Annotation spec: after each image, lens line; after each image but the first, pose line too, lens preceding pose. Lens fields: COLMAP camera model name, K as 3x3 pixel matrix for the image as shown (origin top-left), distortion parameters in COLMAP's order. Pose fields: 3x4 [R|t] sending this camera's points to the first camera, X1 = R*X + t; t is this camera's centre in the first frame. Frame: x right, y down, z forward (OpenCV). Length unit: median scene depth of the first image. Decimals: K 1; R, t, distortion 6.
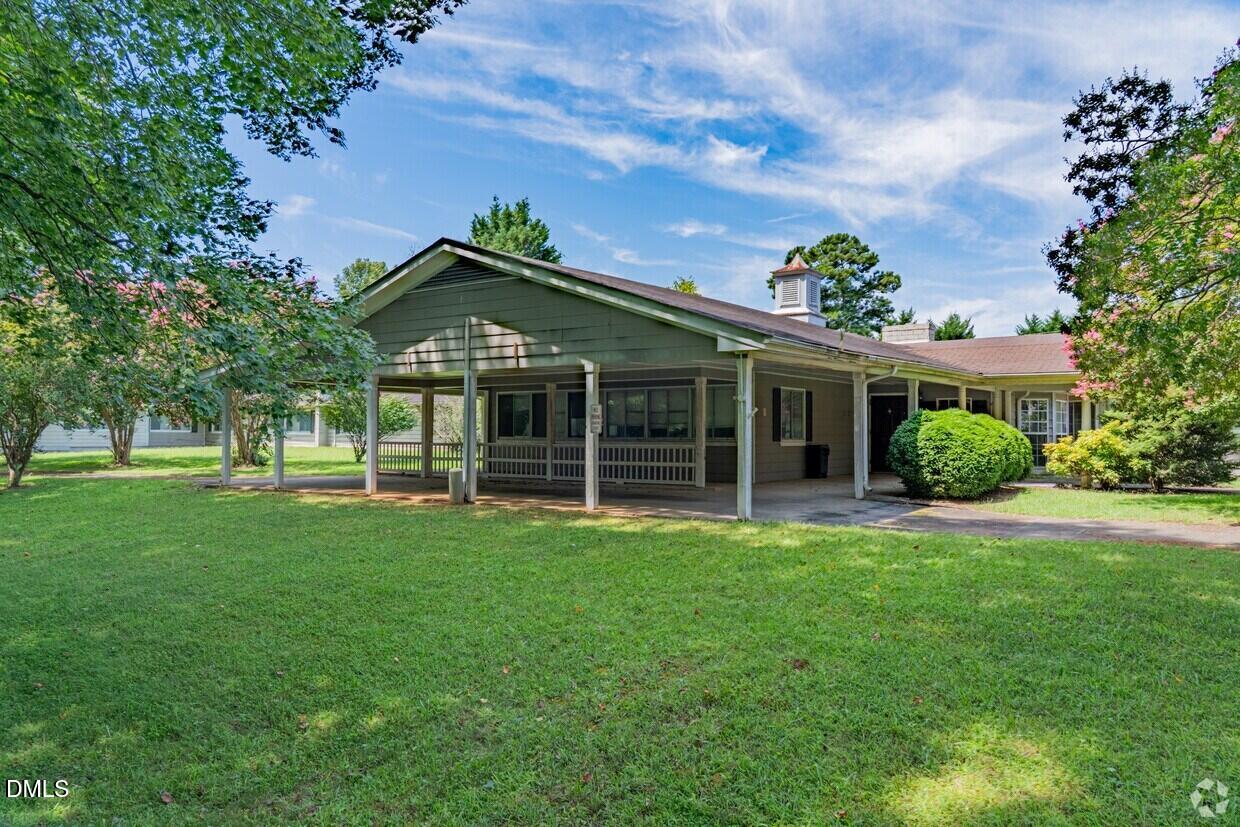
lens RADIAL K [[864.7, 0, 620.0], [0, 864.7, 413.5], [0, 0, 1]] dist [-0.029671, 0.003813]
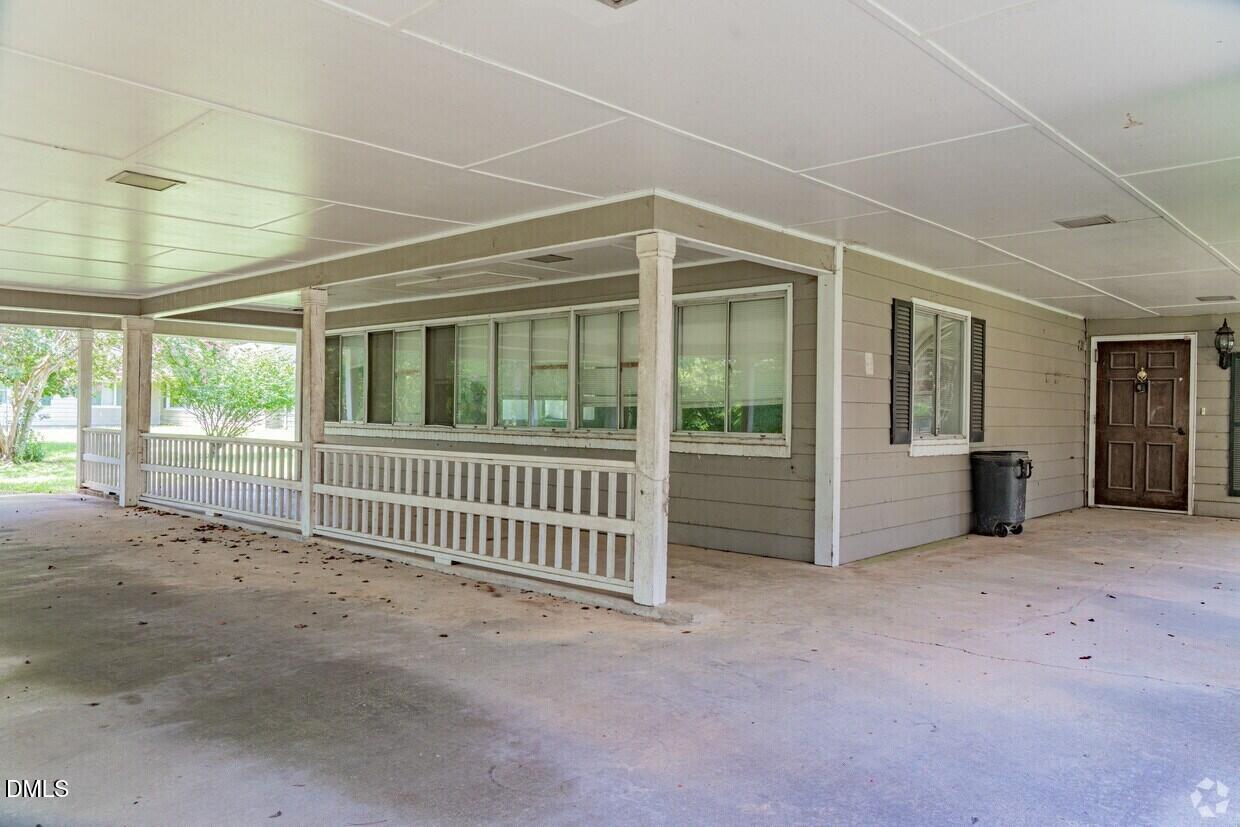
lens RADIAL K [[864.7, 0, 620.0], [0, 864.7, 413.5], [0, 0, 1]] dist [-0.029671, 0.003813]
pose [[0.995662, 0.008952, -0.092610, 0.095416], [-0.006837, 0.999709, 0.023126, 0.011494], [0.092790, -0.022392, 0.995434, 0.613904]]
